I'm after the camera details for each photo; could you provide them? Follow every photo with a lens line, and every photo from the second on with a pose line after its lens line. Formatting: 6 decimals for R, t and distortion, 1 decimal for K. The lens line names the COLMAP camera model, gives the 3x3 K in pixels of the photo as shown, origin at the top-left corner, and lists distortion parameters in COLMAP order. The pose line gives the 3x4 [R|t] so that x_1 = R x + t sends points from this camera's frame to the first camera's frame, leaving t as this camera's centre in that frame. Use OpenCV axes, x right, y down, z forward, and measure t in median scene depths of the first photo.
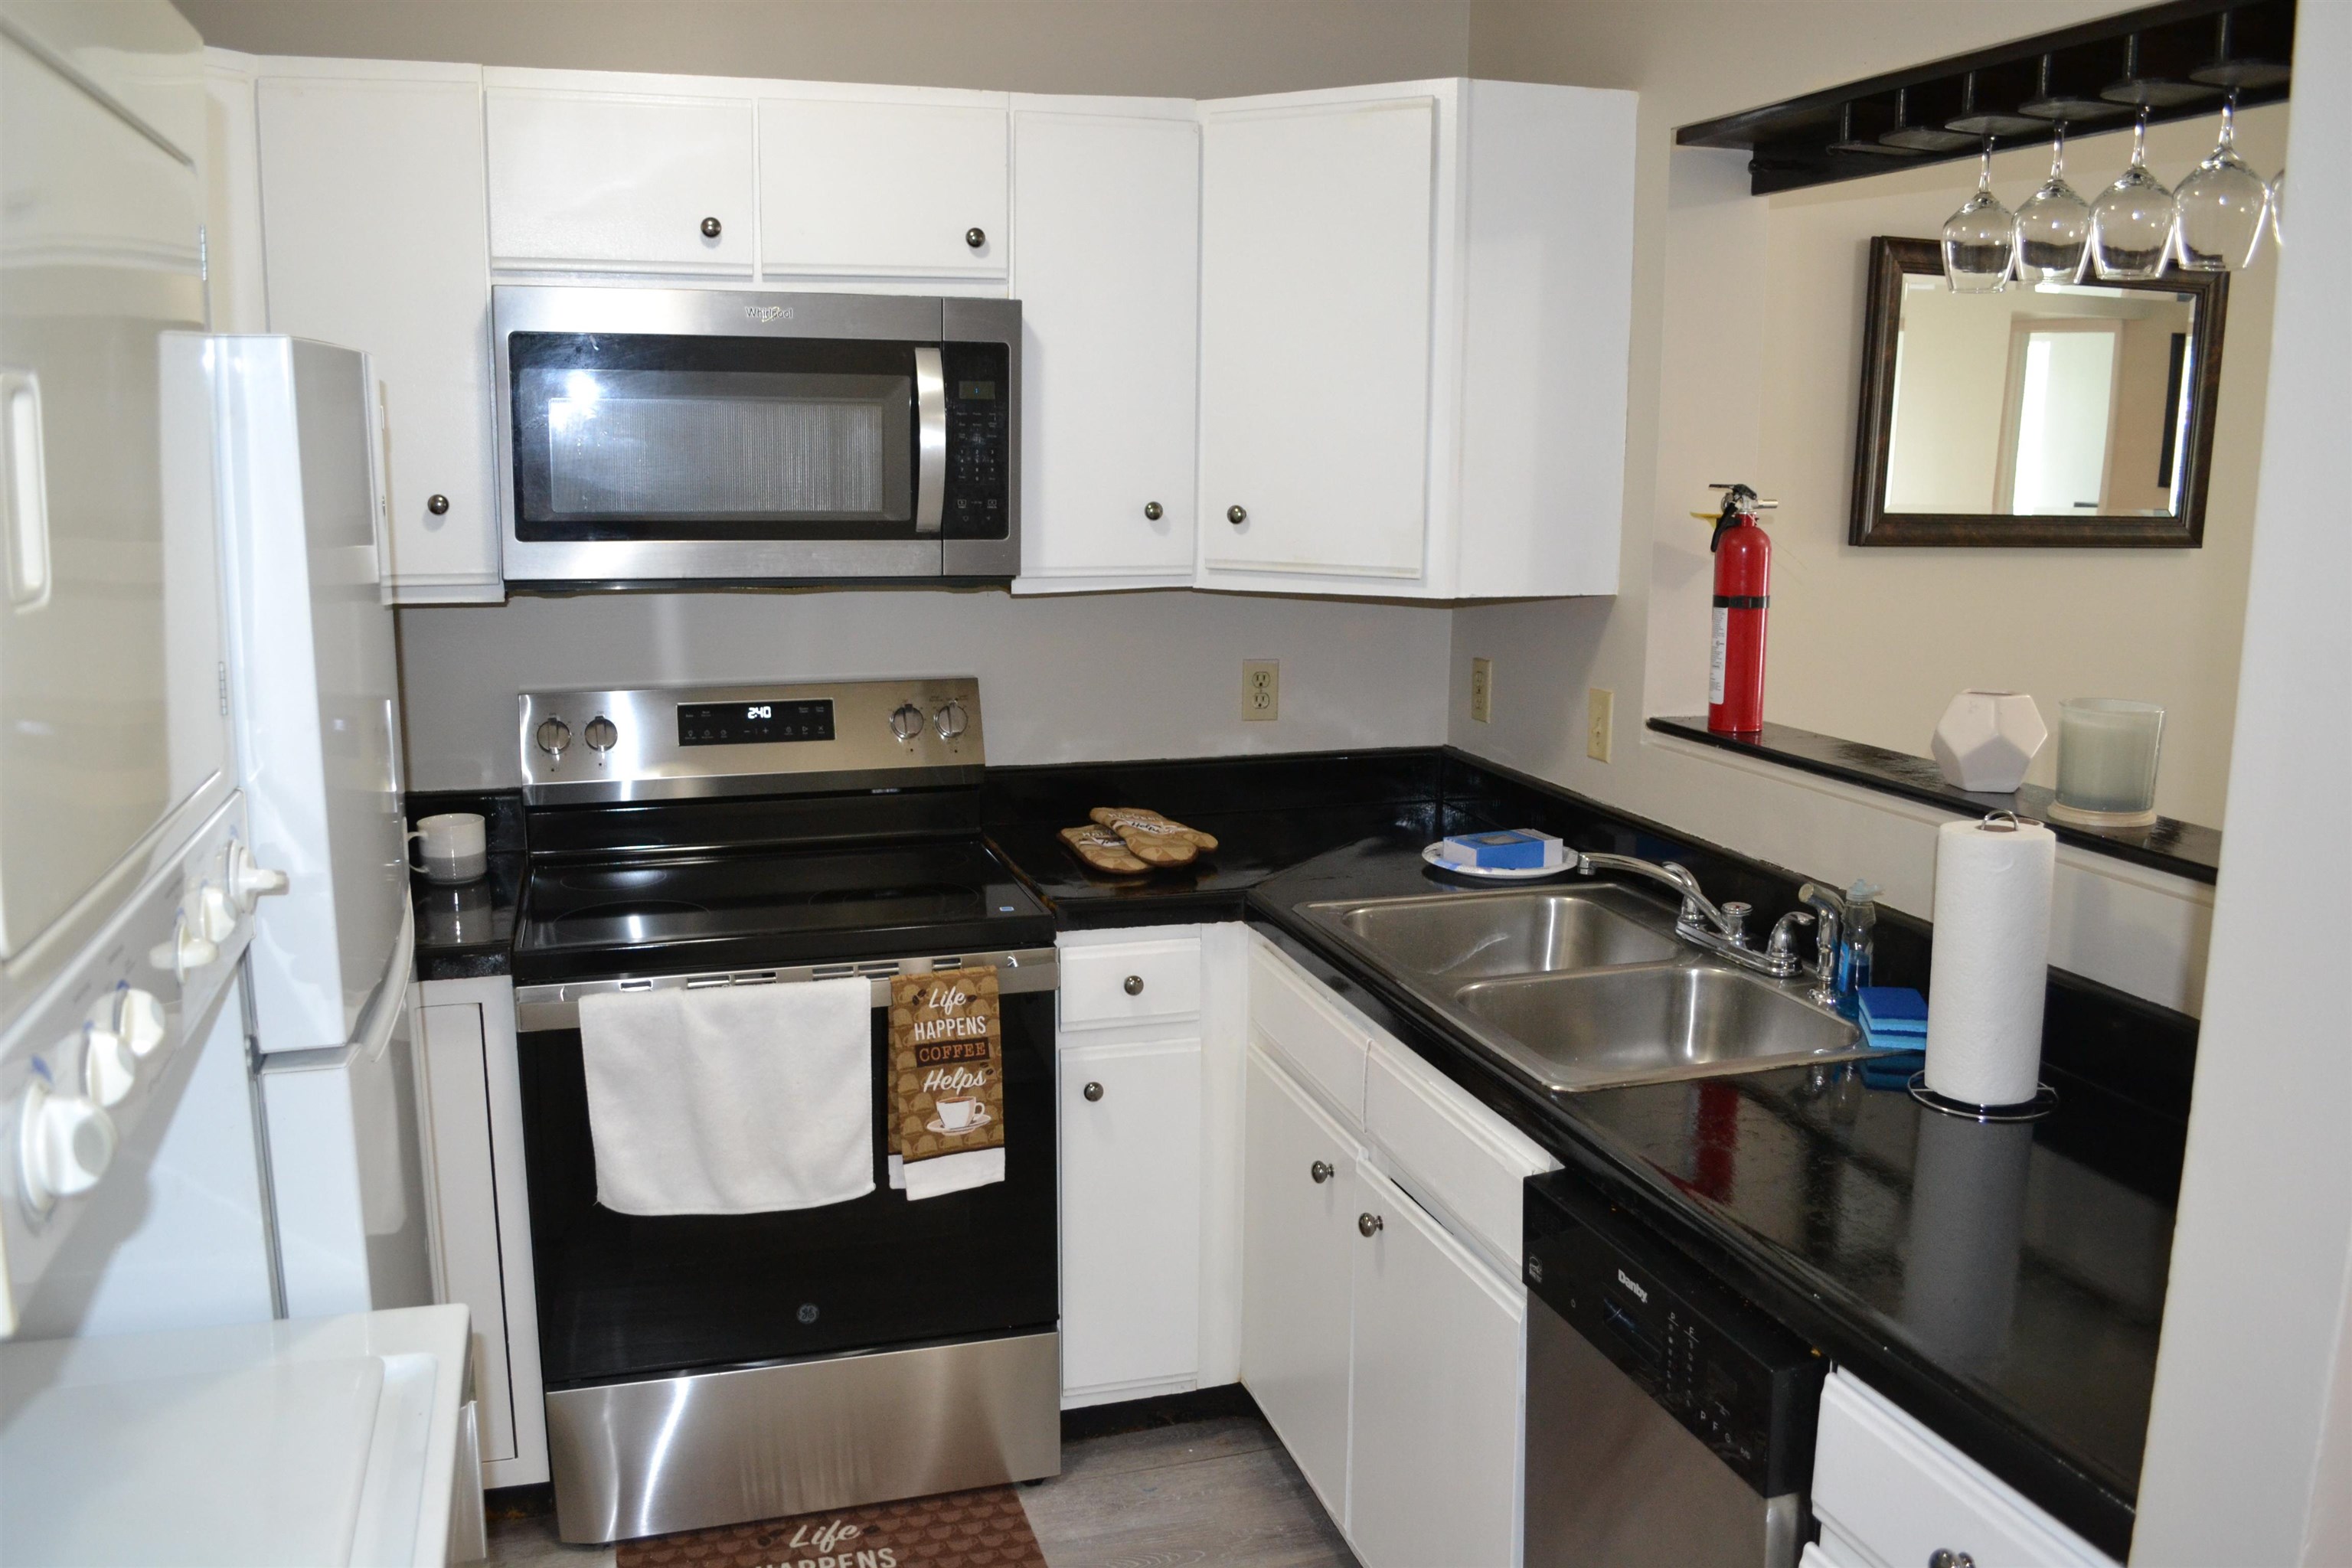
lens RADIAL K [[1875.6, 0, 1160.6], [0, 1875.6, 776.9], [0, 0, 1]] dist [-0.087455, 0.017527]
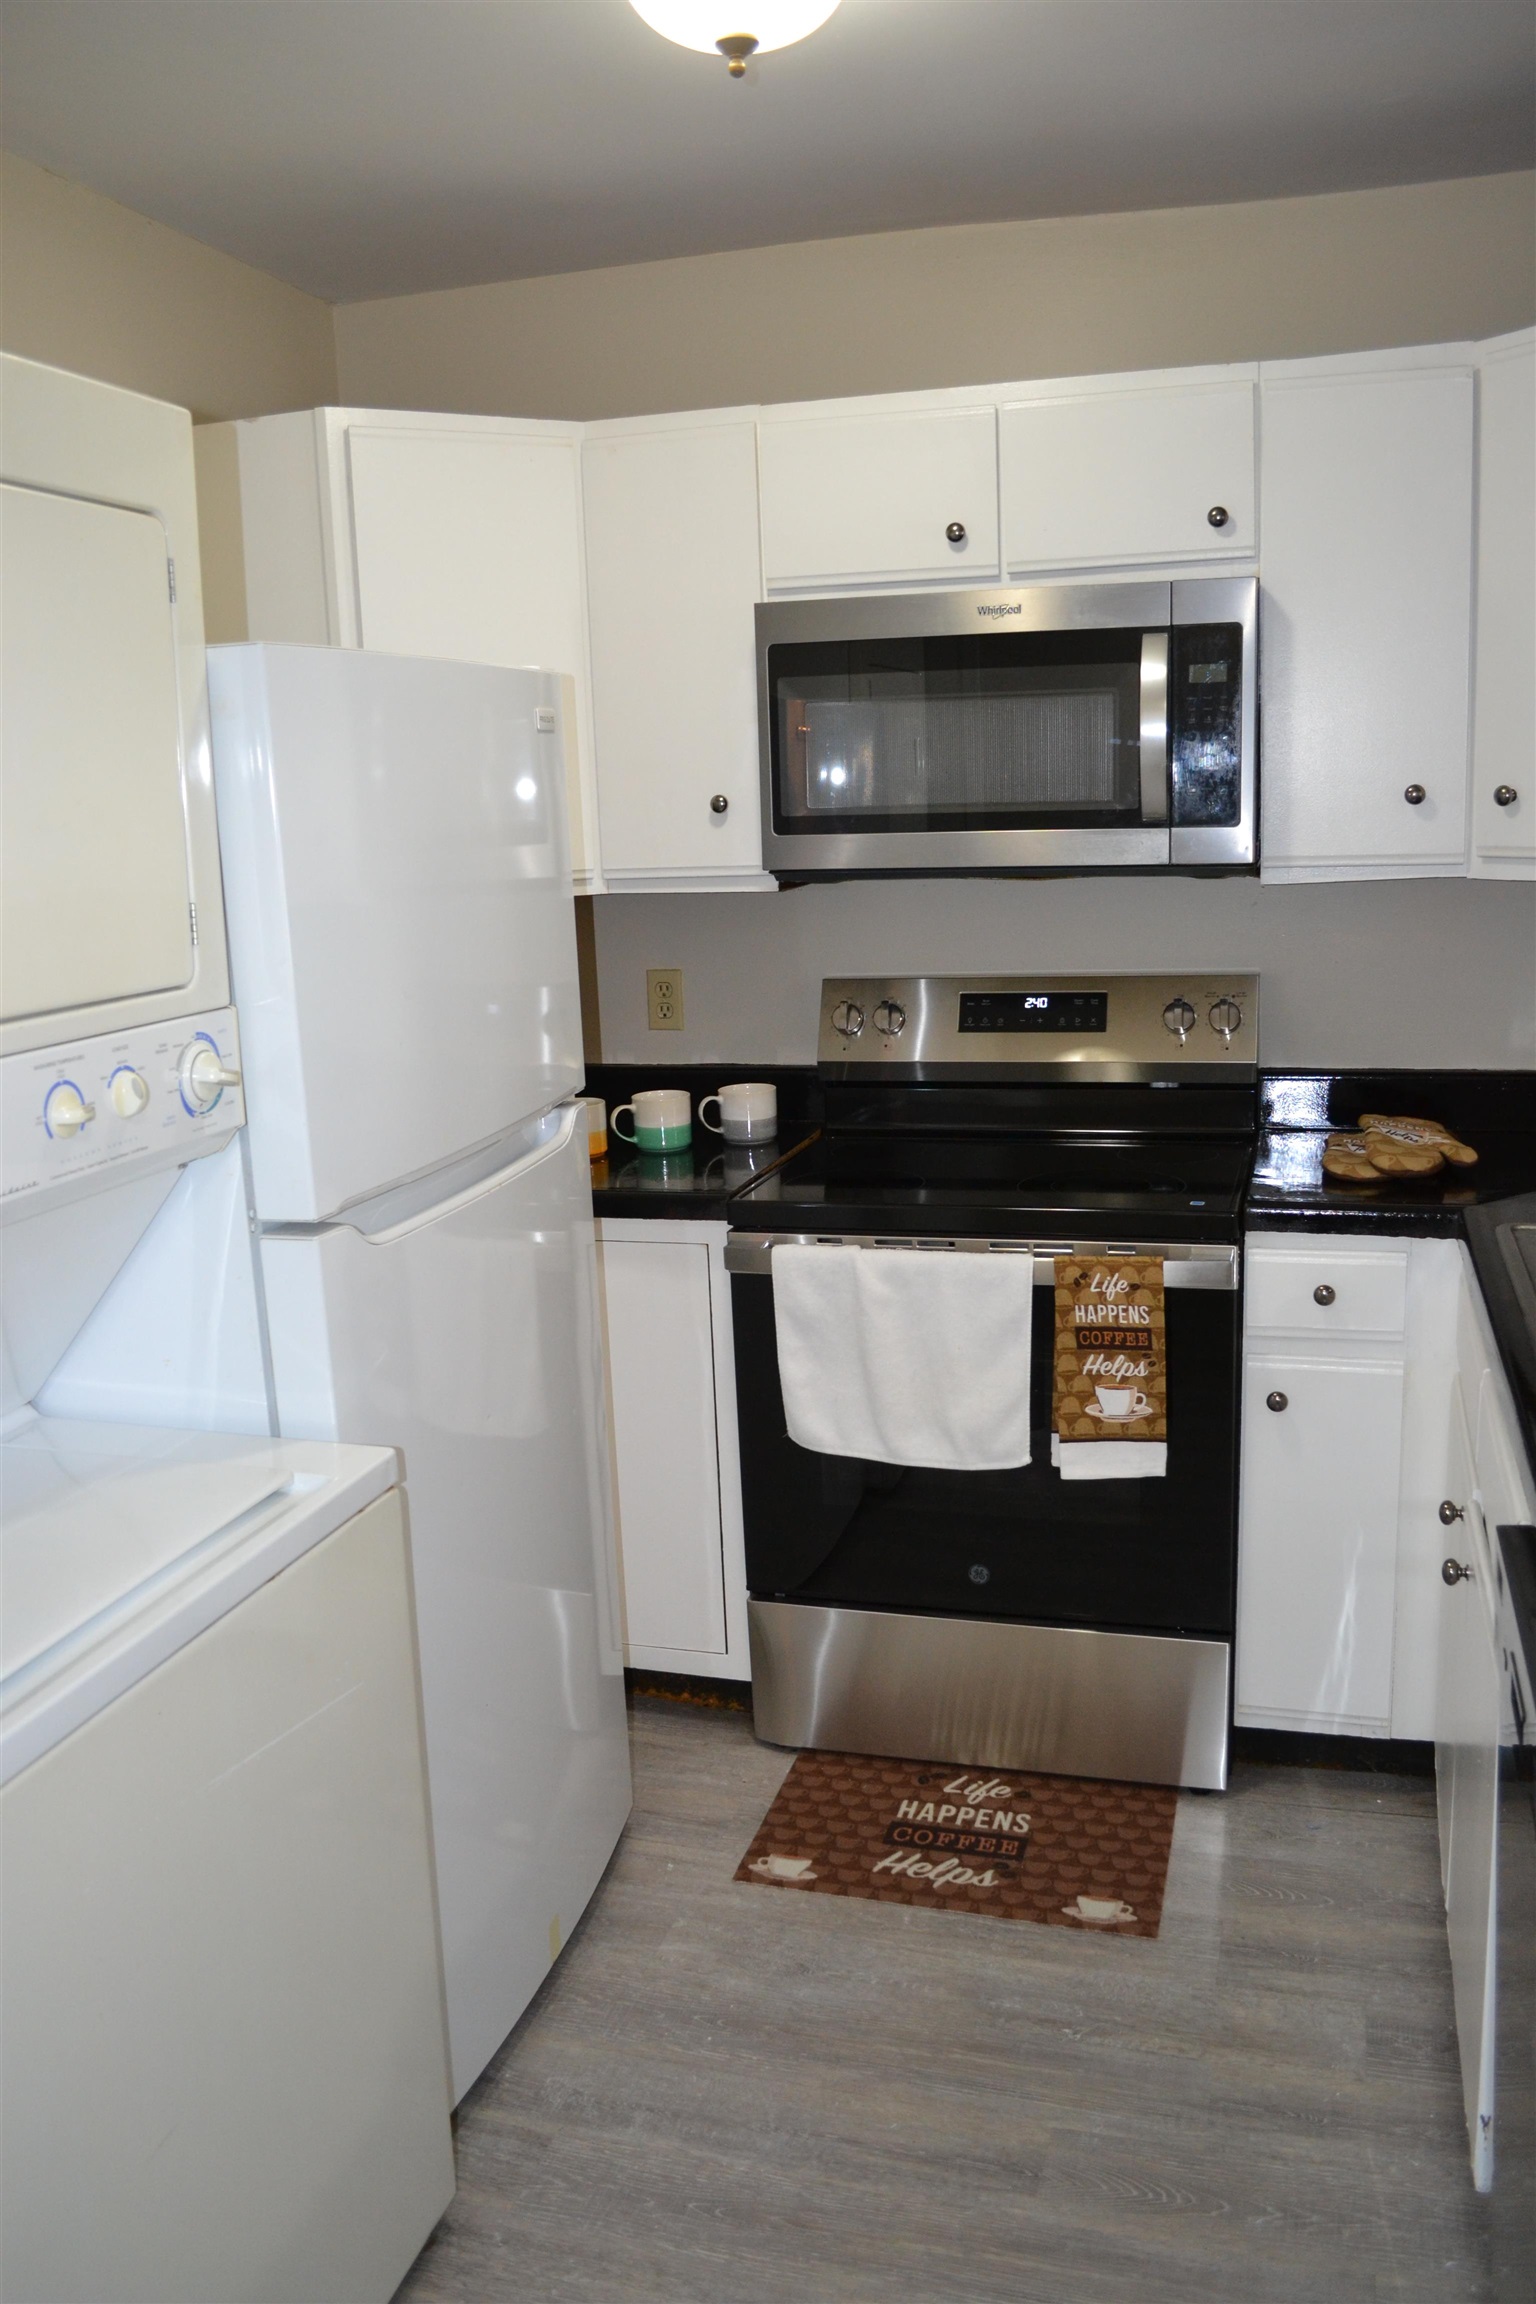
lens RADIAL K [[1837.3, 0, 761.4], [0, 1837.3, 1158.1], [0, 0, 1]] dist [-0.087455, 0.017527]
pose [[0.833958, 0.068399, -0.547573, 0.249845], [-0.053617, 0.997637, 0.042959, 0.018124], [0.549217, -0.006467, 0.835655, 0.076408]]
